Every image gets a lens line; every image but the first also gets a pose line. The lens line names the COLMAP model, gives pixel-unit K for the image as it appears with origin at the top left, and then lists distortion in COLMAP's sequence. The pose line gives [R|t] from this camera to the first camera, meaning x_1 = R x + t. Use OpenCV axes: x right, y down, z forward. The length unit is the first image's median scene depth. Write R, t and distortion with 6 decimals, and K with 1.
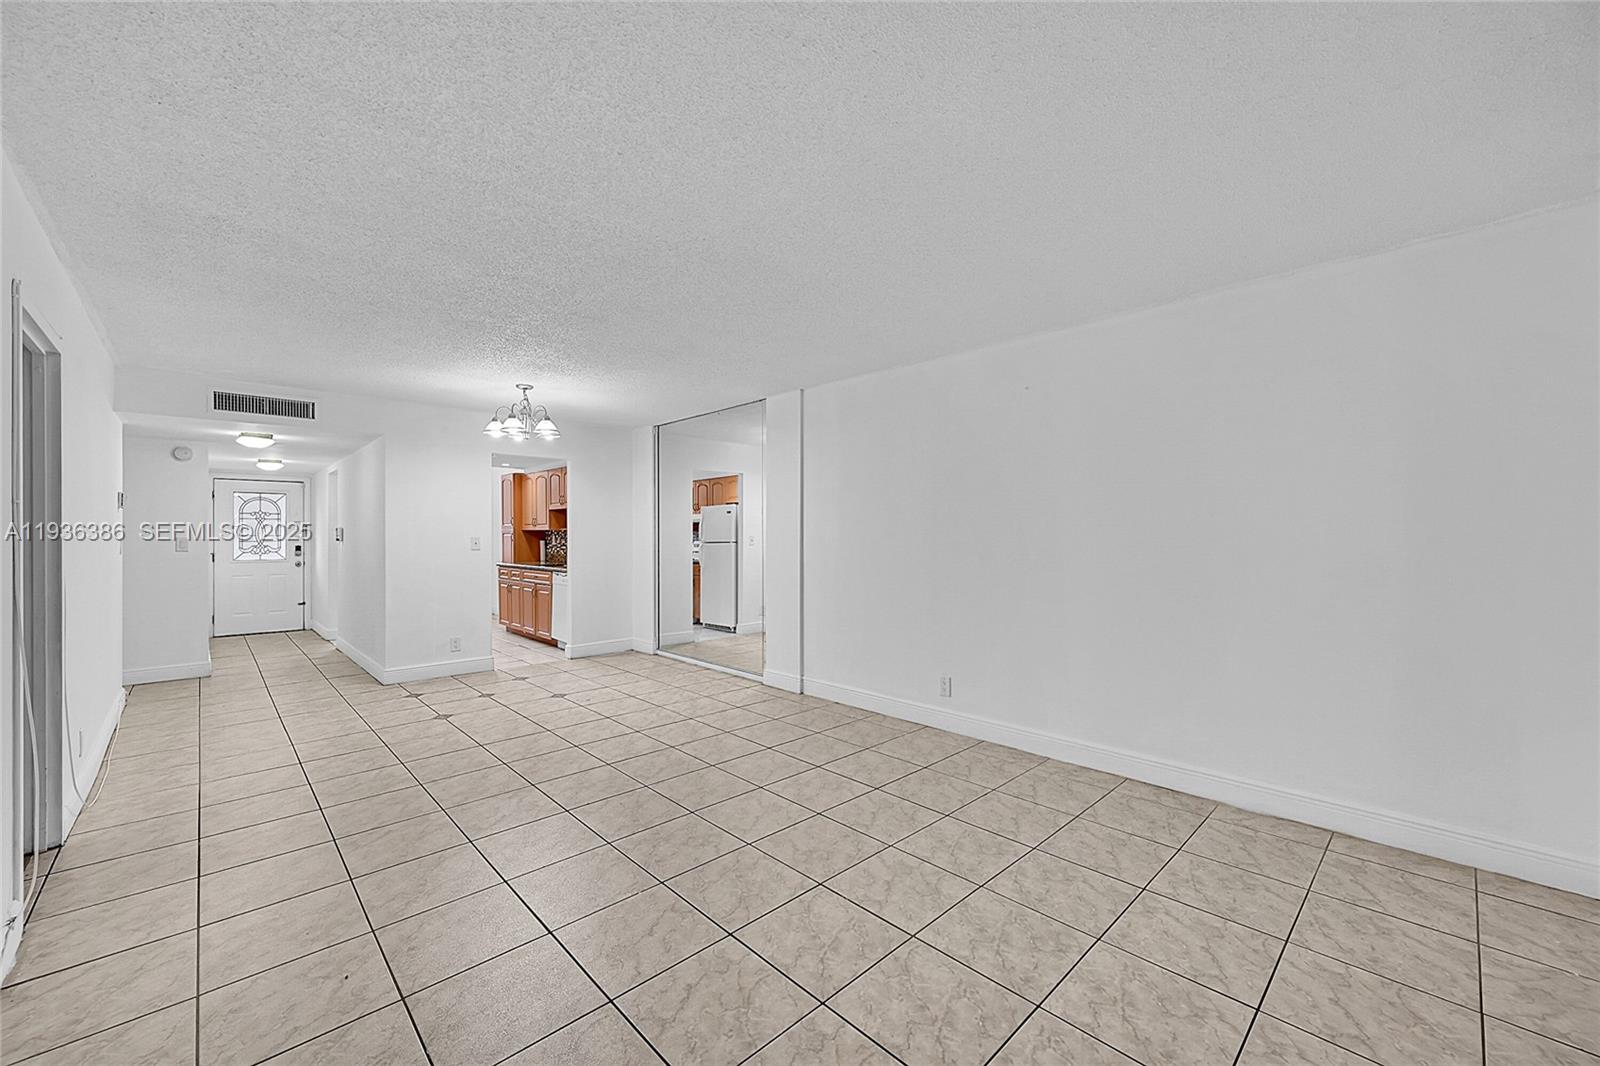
lens RADIAL K [[639.1, 0, 800.0], [0, 639.1, 533.0], [0, 0, 1]] dist [0.001201, 0.000161]
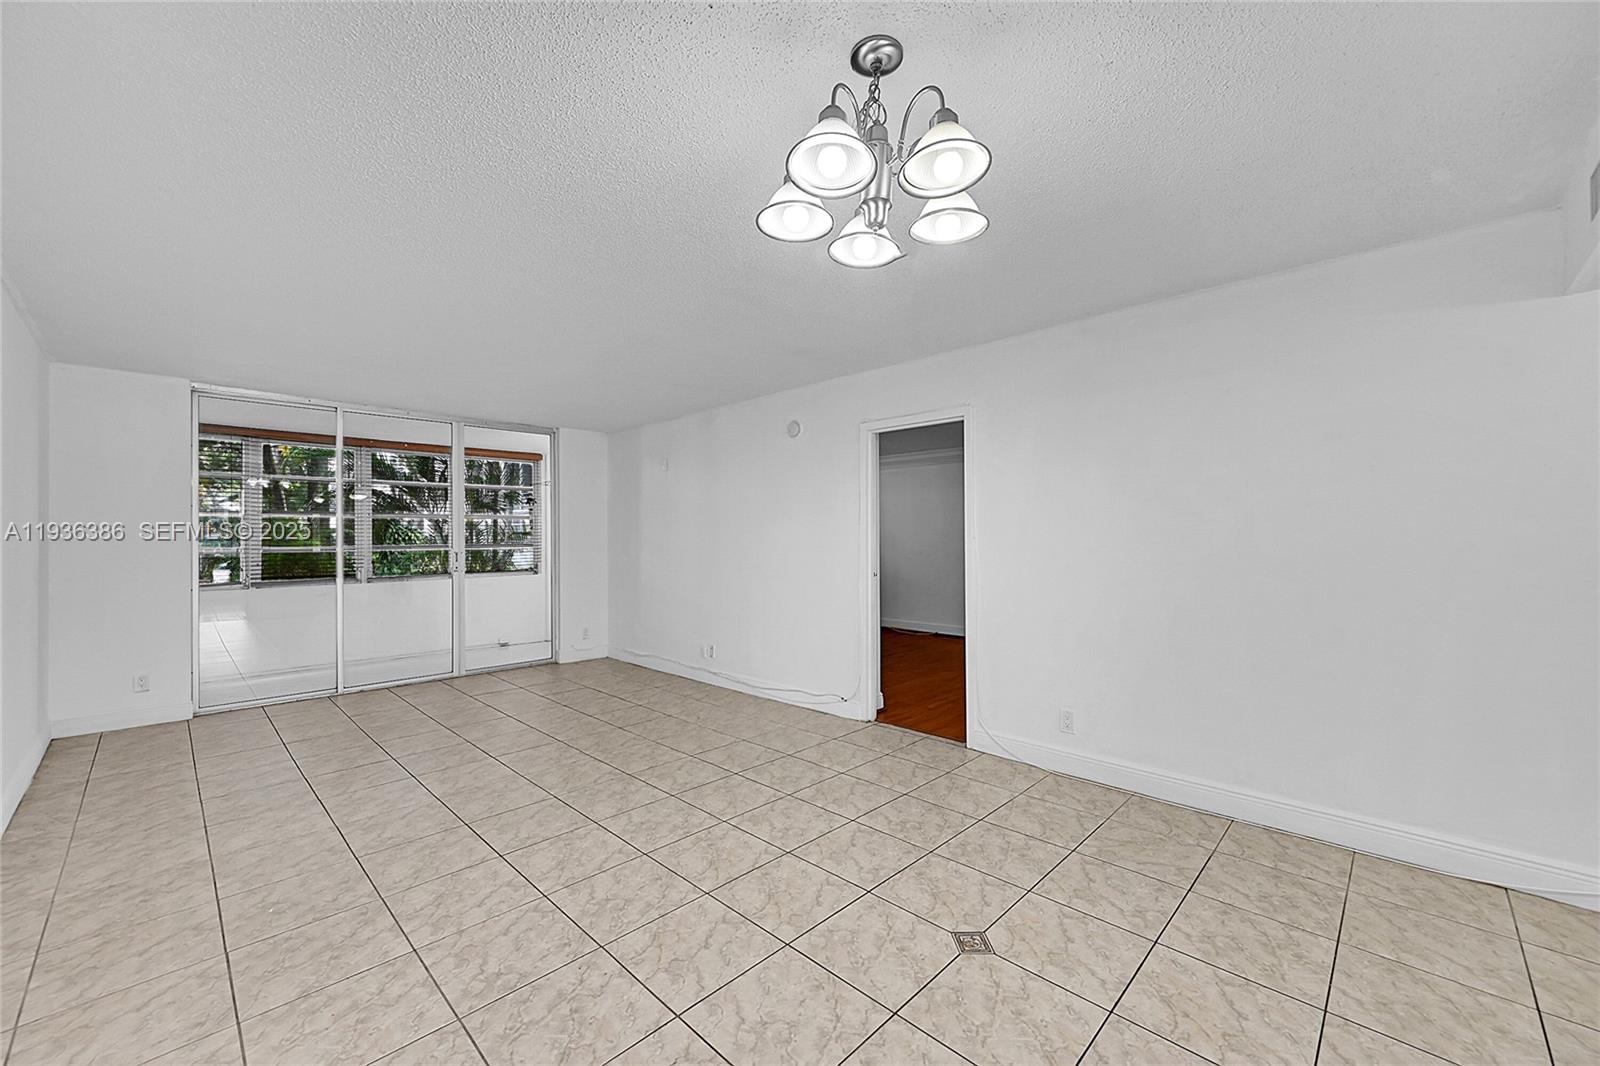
lens RADIAL K [[630.8, 0, 797.7], [0, 630.8, 532.8], [0, 0, 1]] dist [0.002424, 0.000488]
pose [[-0.999253, 0.006655, -0.038065, -0.502658], [0.006957, 0.999945, -0.007800, -0.000099], [0.038011, -0.008059, -0.999245, 1.728296]]
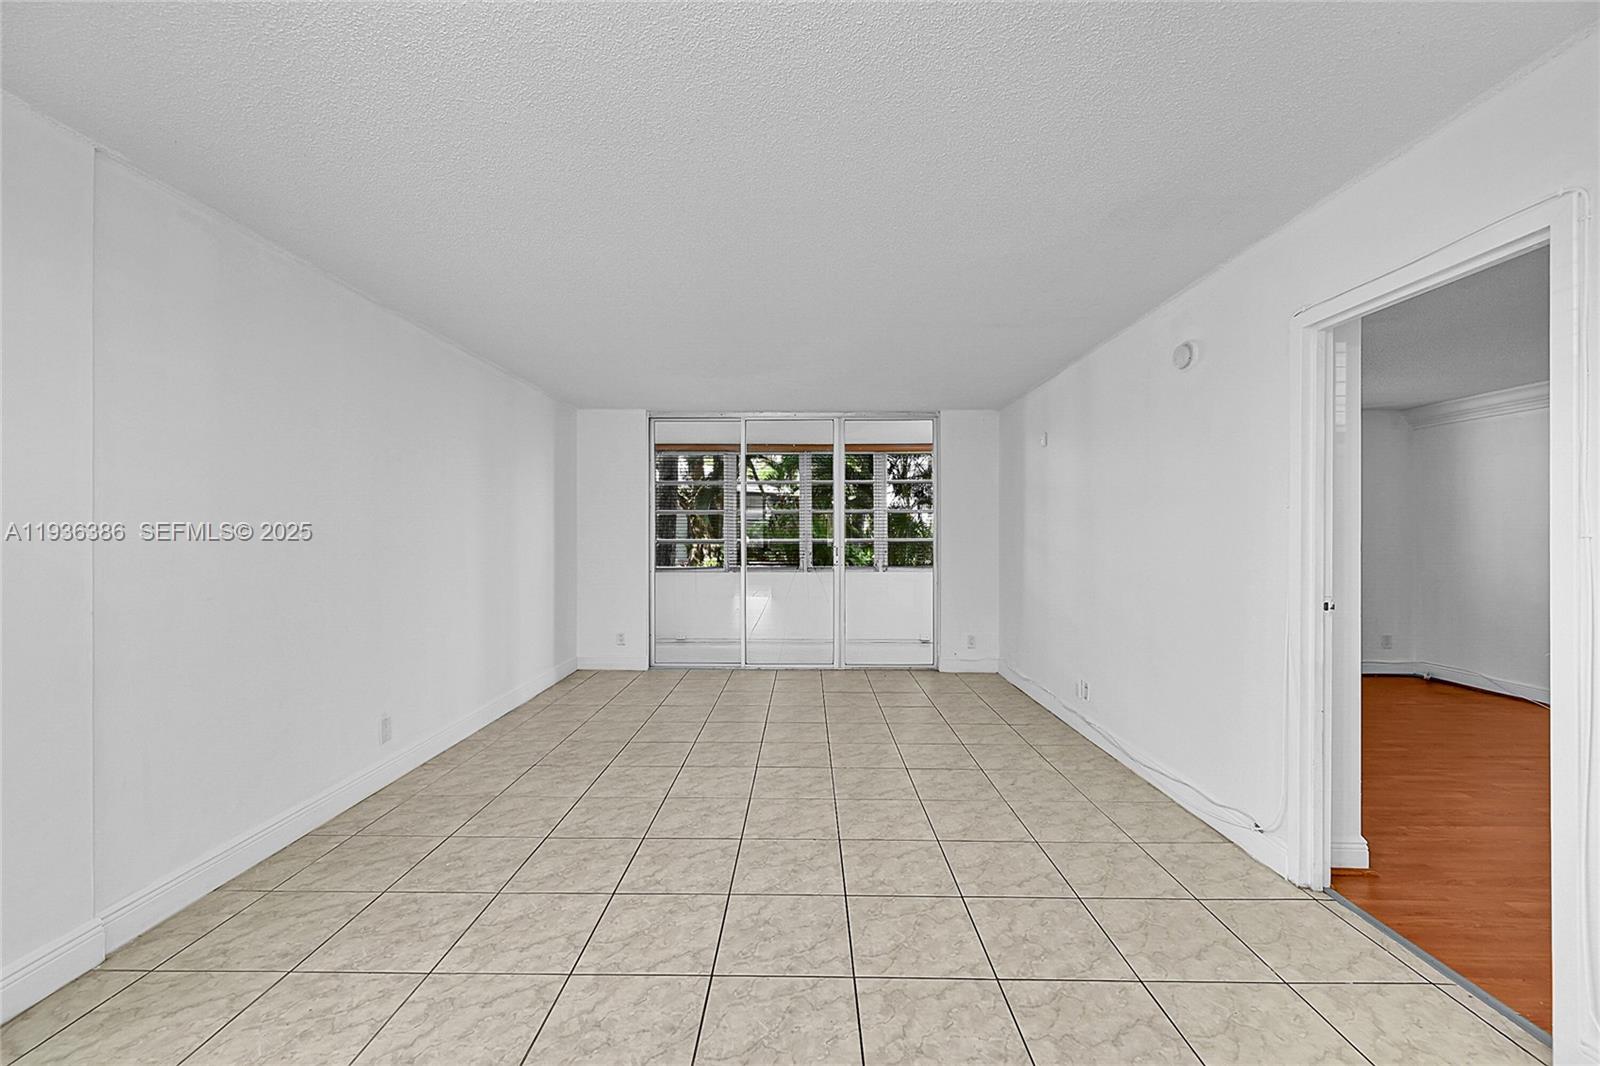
lens RADIAL K [[630.8, 0, 797.7], [0, 630.8, 532.8], [0, 0, 1]] dist [0.002424, 0.000488]
pose [[-0.718391, 0.002372, 0.695636, -0.750674], [-0.000319, 0.999993, -0.003739, 0.001434], [-0.695640, -0.002909, -0.718385, 1.338195]]
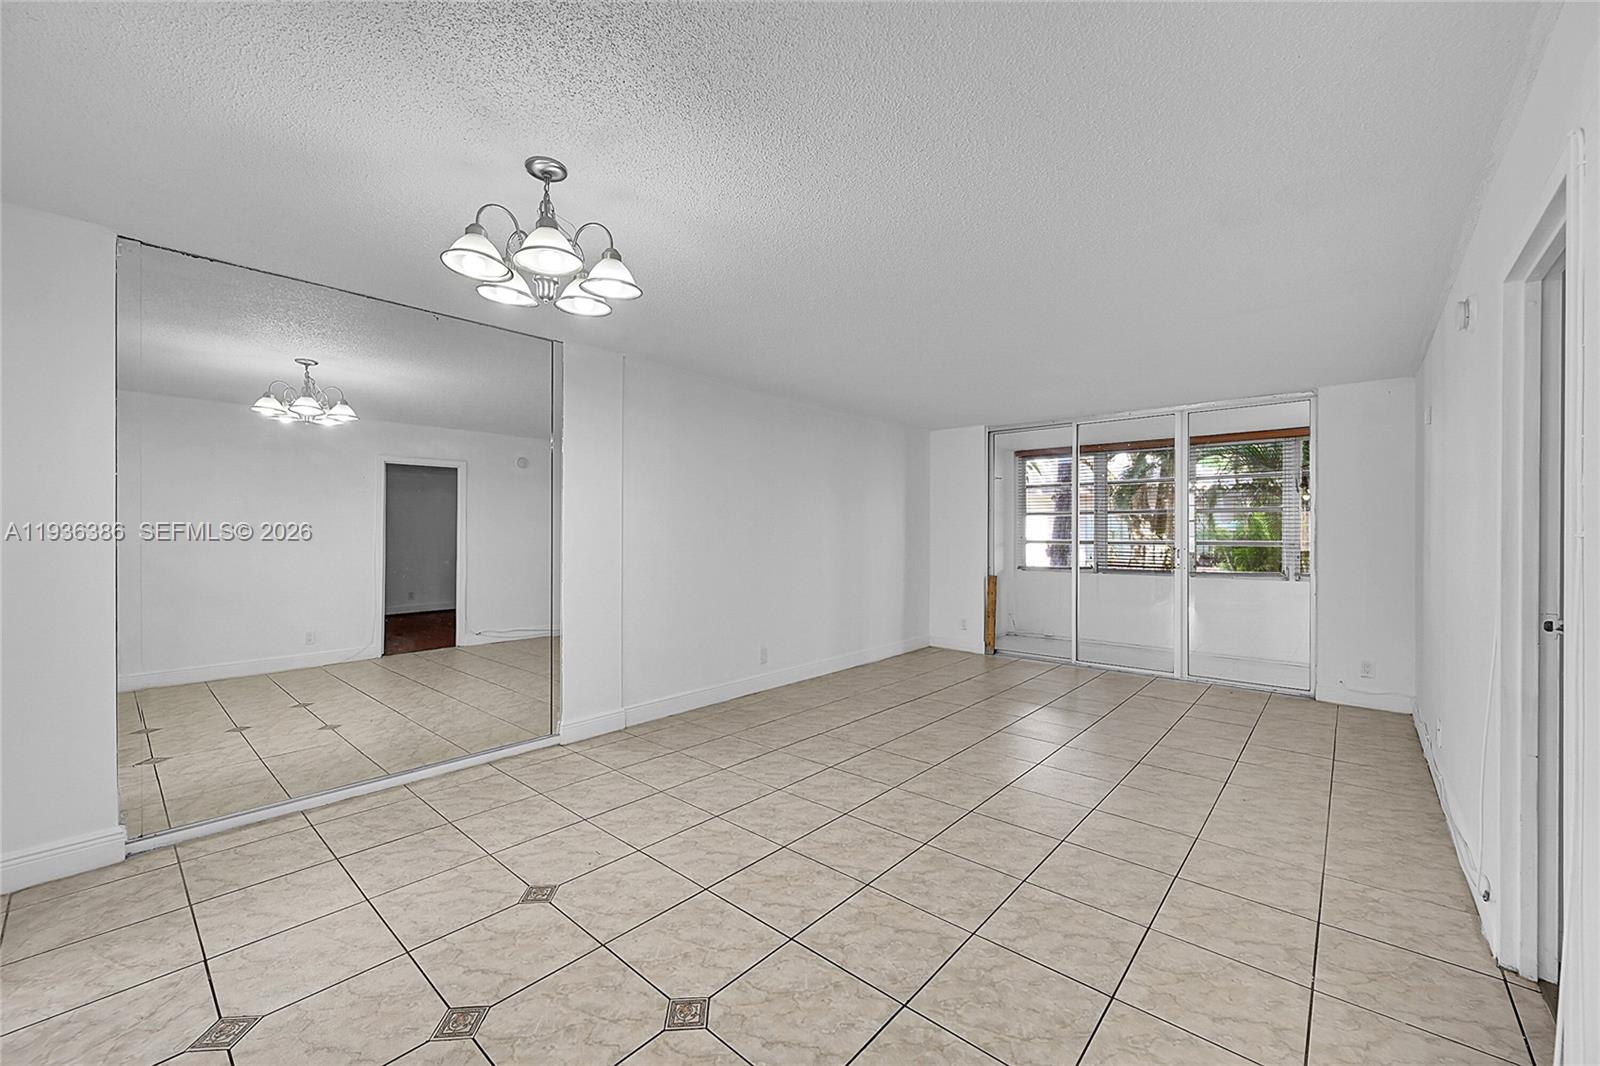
lens RADIAL K [[630.8, 0, 797.7], [0, 630.8, 532.8], [0, 0, 1]] dist [0.002424, 0.000488]
pose [[-0.091078, 0.003119, 0.995839, -1.125797], [-0.004326, 0.999984, -0.003528, 0.002537], [-0.995834, -0.004629, -0.091063, 1.160819]]
